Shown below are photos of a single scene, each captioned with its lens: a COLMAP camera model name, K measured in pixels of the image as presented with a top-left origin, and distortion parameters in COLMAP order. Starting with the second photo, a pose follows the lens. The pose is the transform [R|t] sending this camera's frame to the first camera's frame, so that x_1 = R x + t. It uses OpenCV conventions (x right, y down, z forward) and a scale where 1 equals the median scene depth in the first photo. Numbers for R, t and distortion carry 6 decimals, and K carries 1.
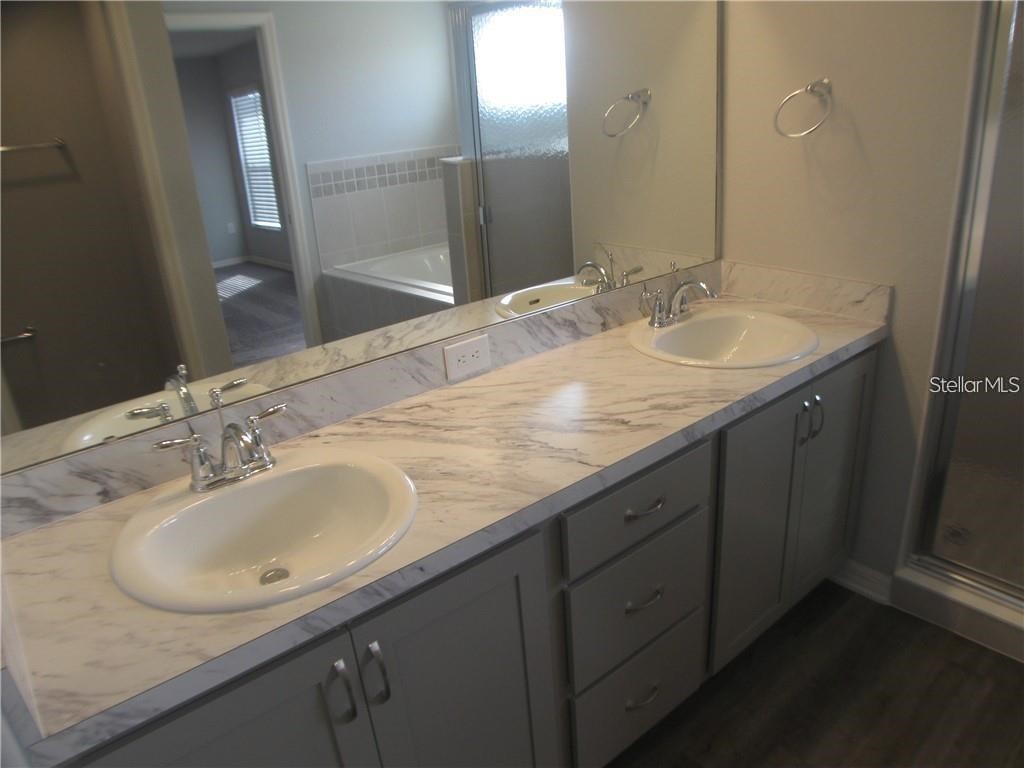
lens RADIAL K [[747.9, 0, 512.0], [0, 747.9, 384.0], [0, 0, 1]] dist [-0.178864, 0.124747]
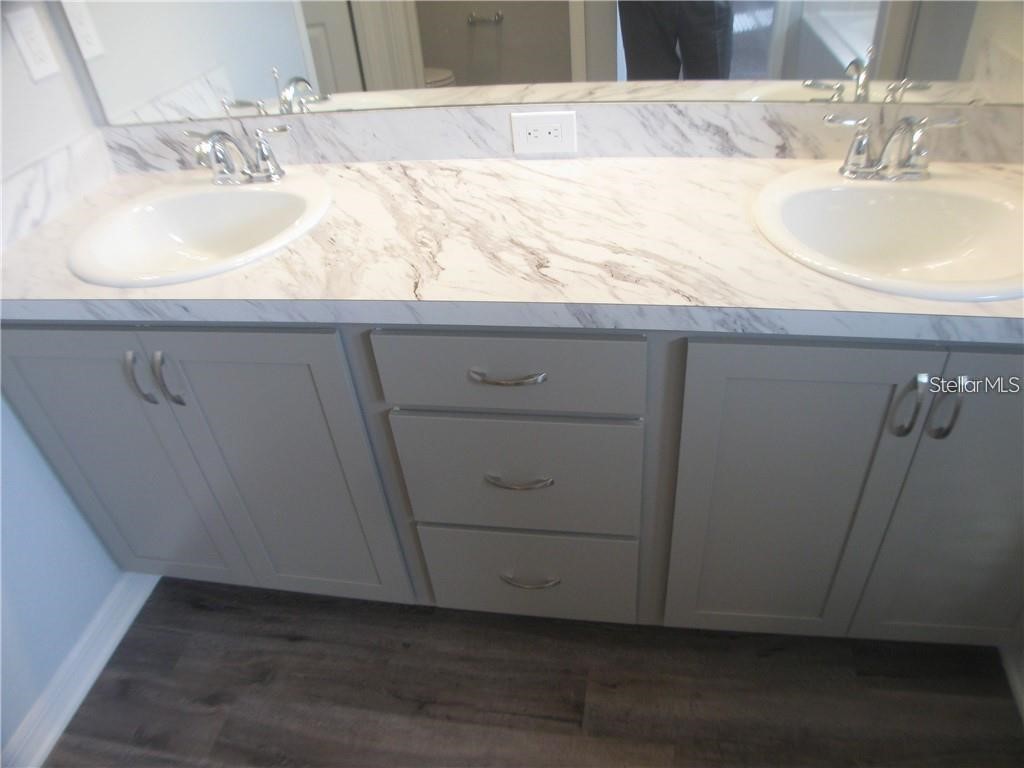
lens RADIAL K [[747.9, 0, 512.0], [0, 747.9, 384.0], [0, 0, 1]] dist [-0.178864, 0.124747]
pose [[0.656242, 0.470109, -0.590207, 0.553721], [-0.240818, 0.871779, 0.426624, -0.137806], [0.715089, -0.137836, 0.685309, 0.395779]]
